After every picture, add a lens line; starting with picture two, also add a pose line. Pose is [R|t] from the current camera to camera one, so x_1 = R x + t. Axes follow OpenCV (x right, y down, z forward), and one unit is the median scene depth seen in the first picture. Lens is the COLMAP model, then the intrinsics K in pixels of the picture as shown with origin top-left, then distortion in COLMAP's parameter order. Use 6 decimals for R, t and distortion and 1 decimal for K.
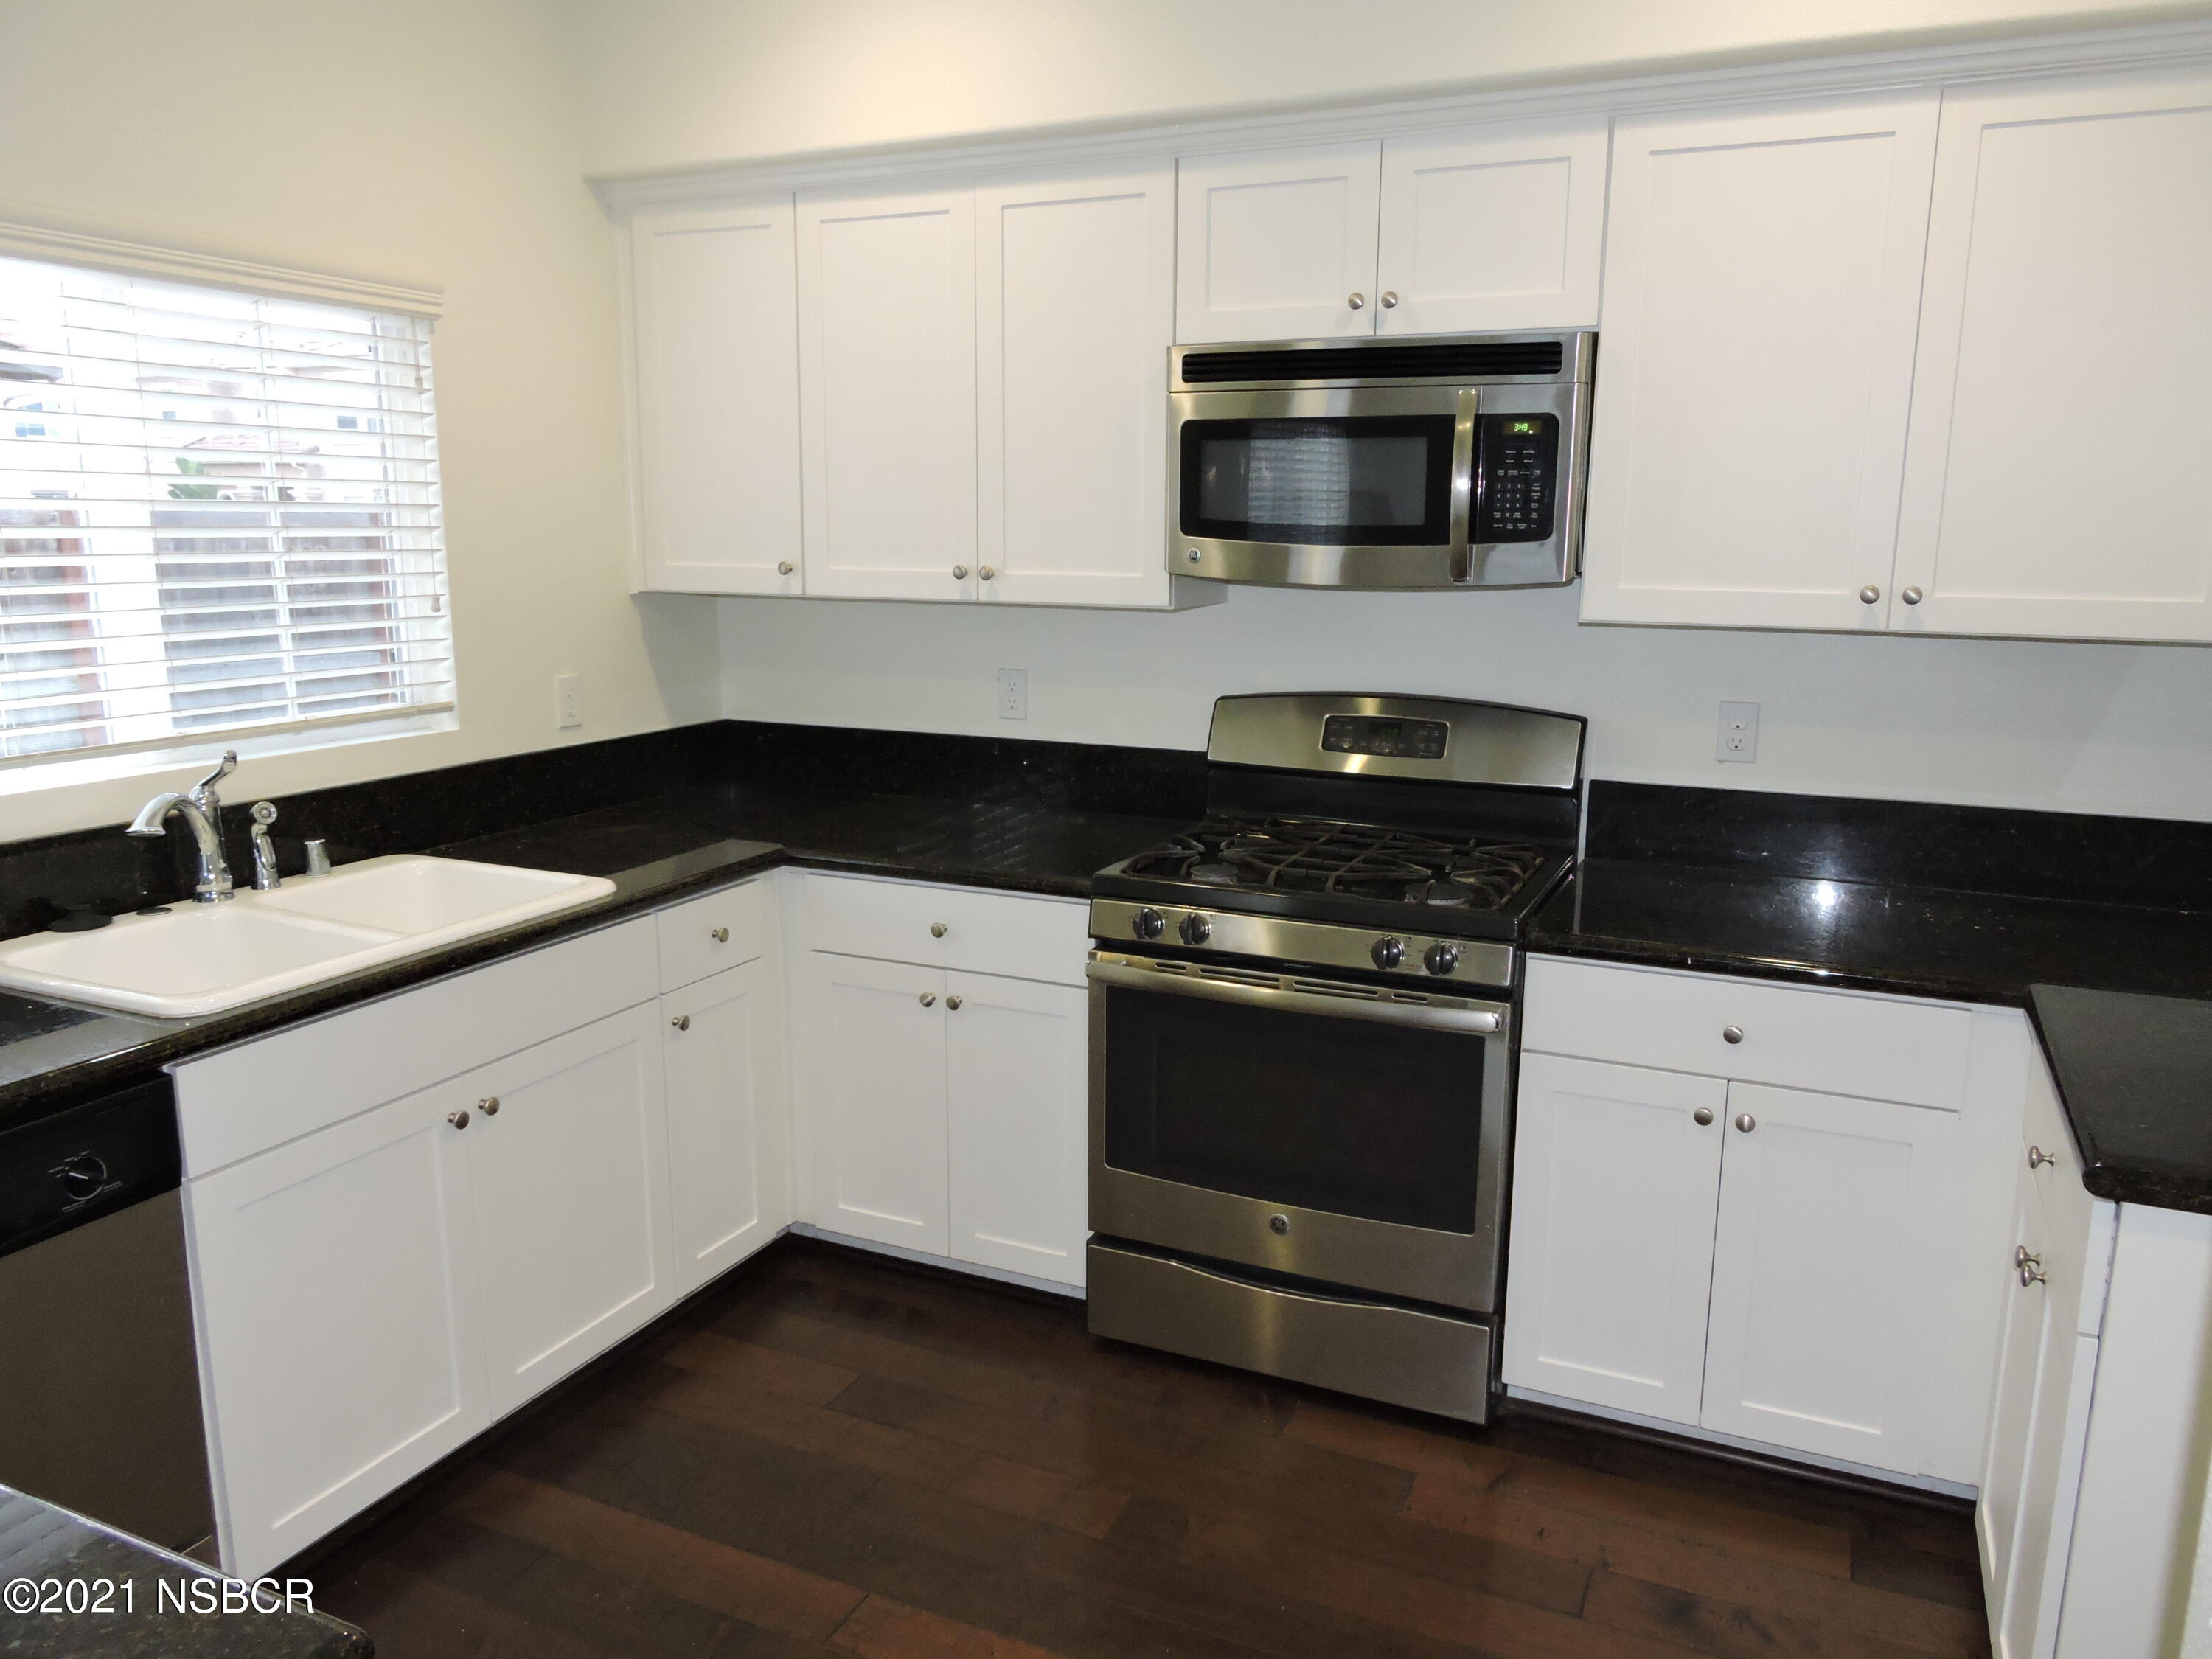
lens RADIAL K [[1571.0, 0, 1106.0], [0, 1571.0, 829.5], [0, 0, 1]] dist [0.004664, -0.005531]
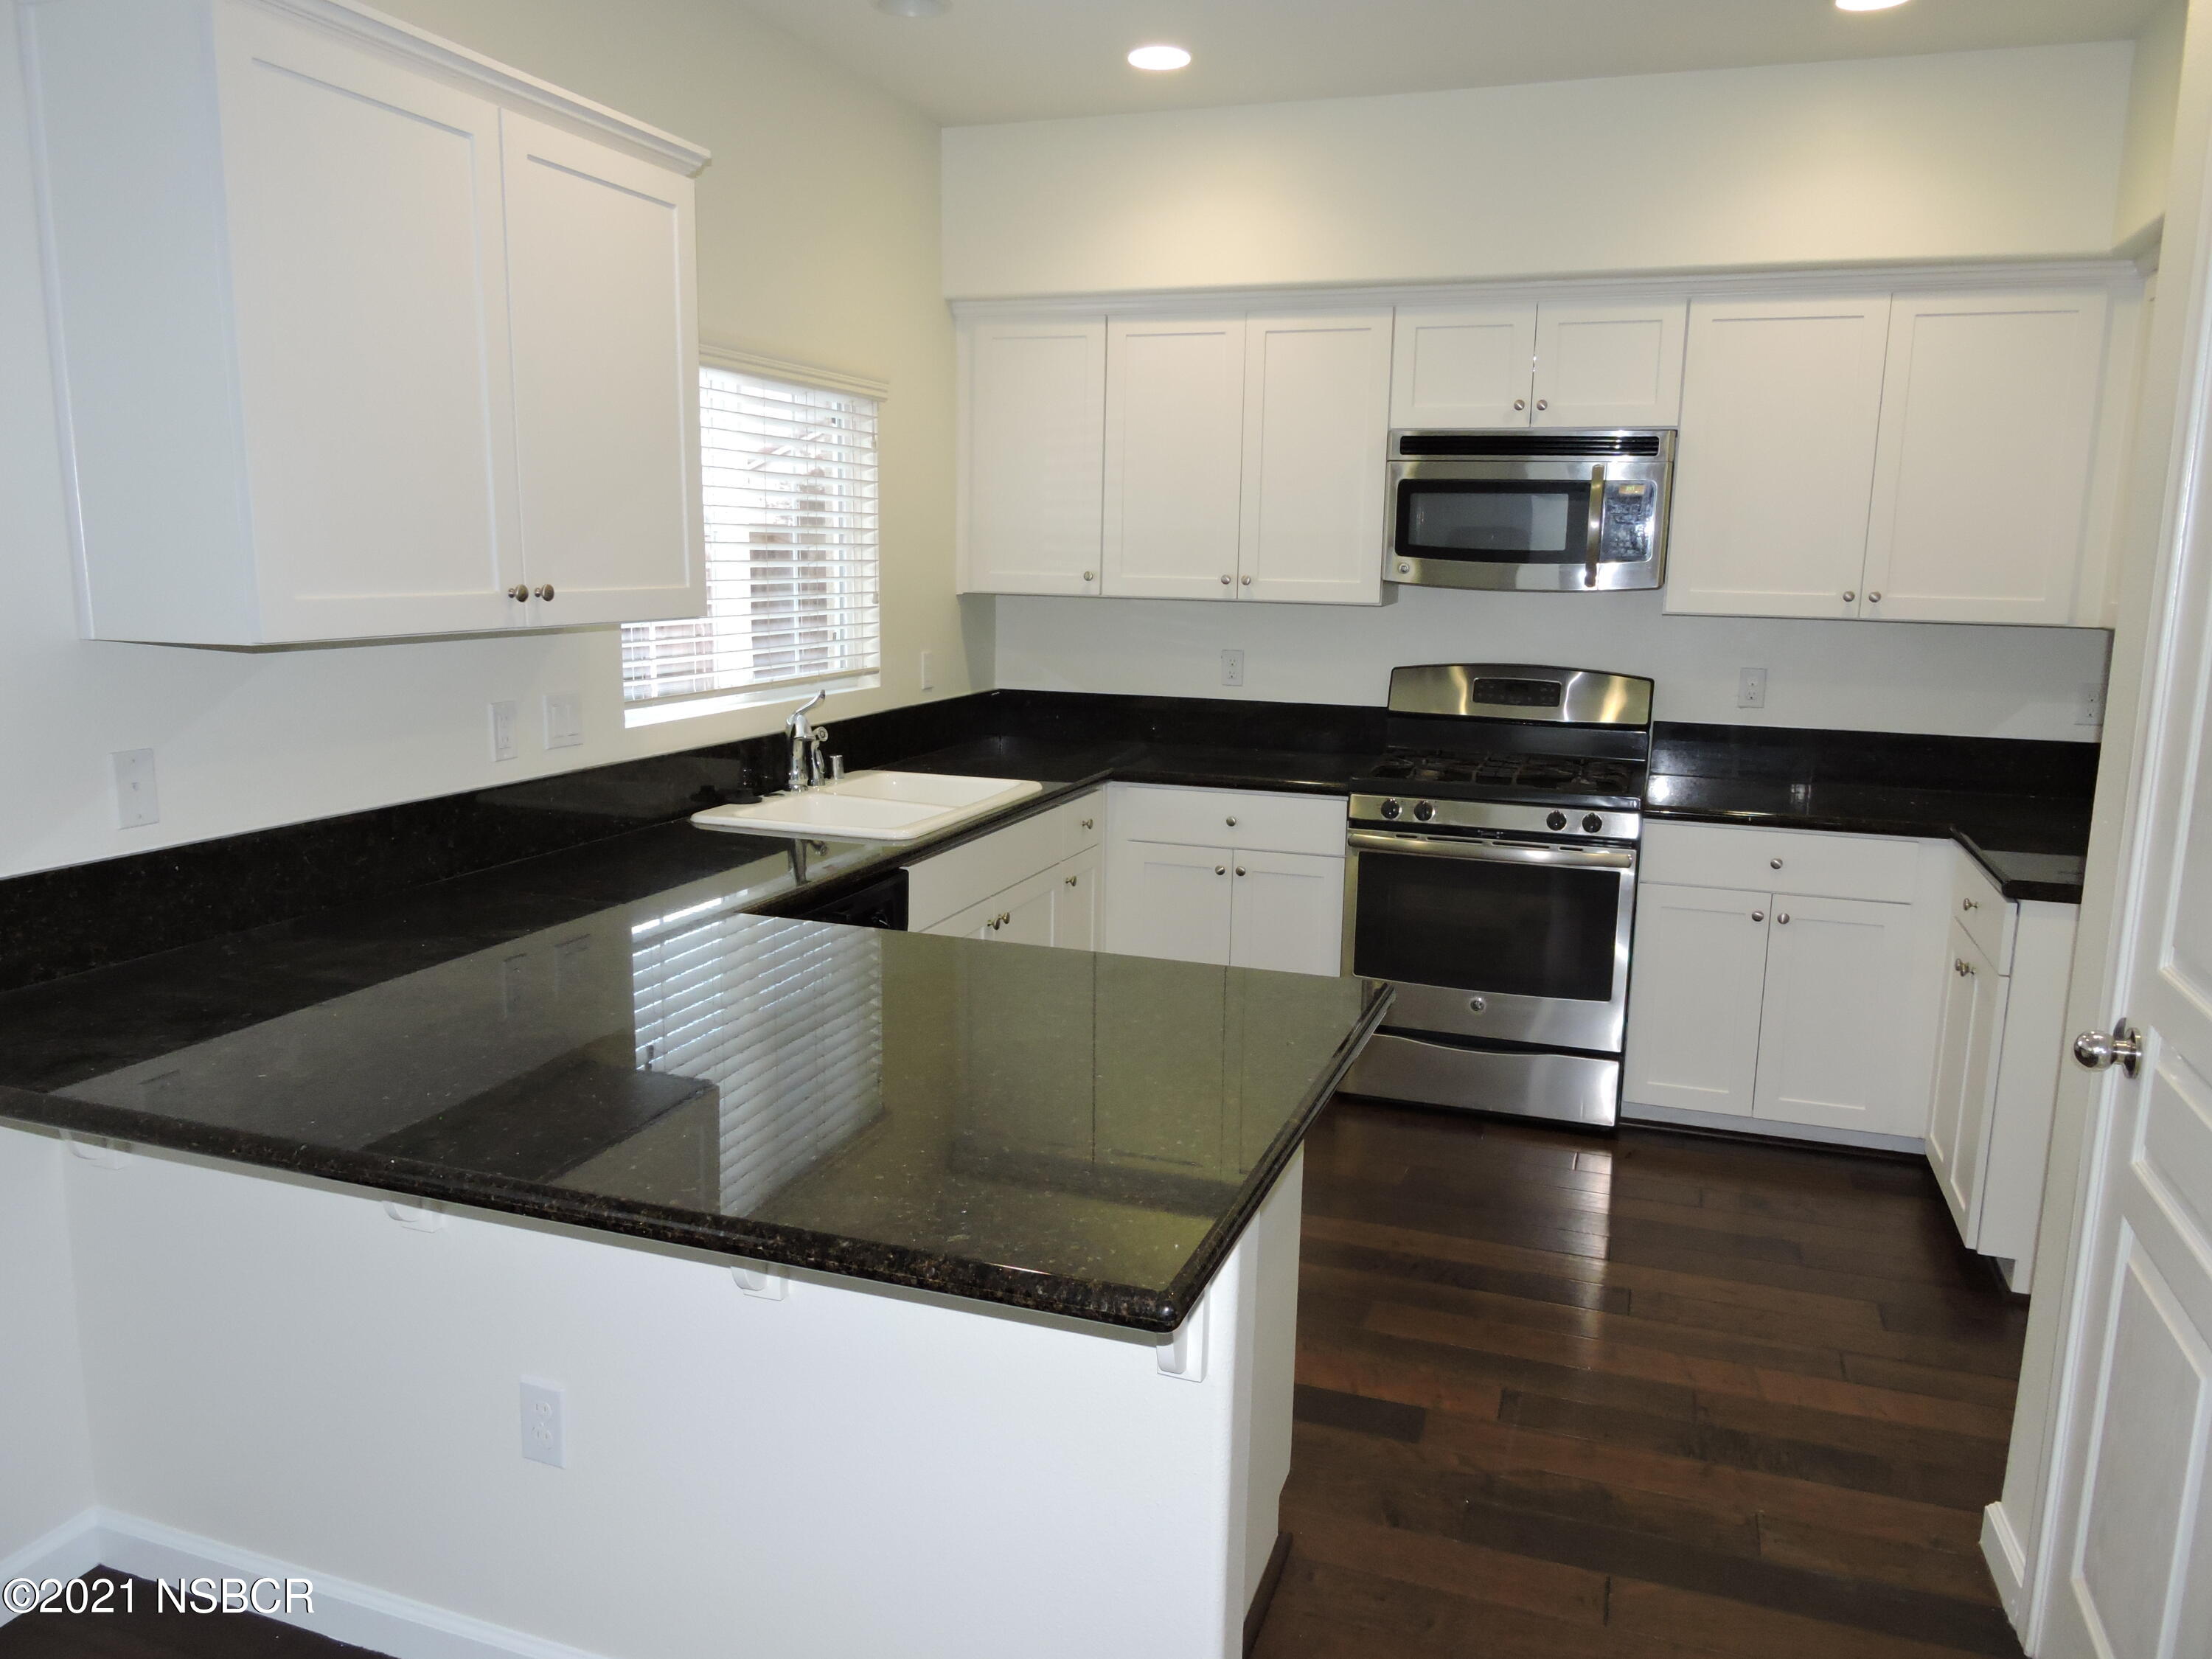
lens RADIAL K [[1566.5, 0, 1106.0], [0, 1566.5, 829.5], [0, 0, 1]] dist [-0.001567, 0.005186]
pose [[0.996040, -0.005348, 0.088745, -0.371918], [0.006622, 0.999879, -0.014073, 0.096130], [-0.088659, 0.014605, 0.995955, -0.473482]]
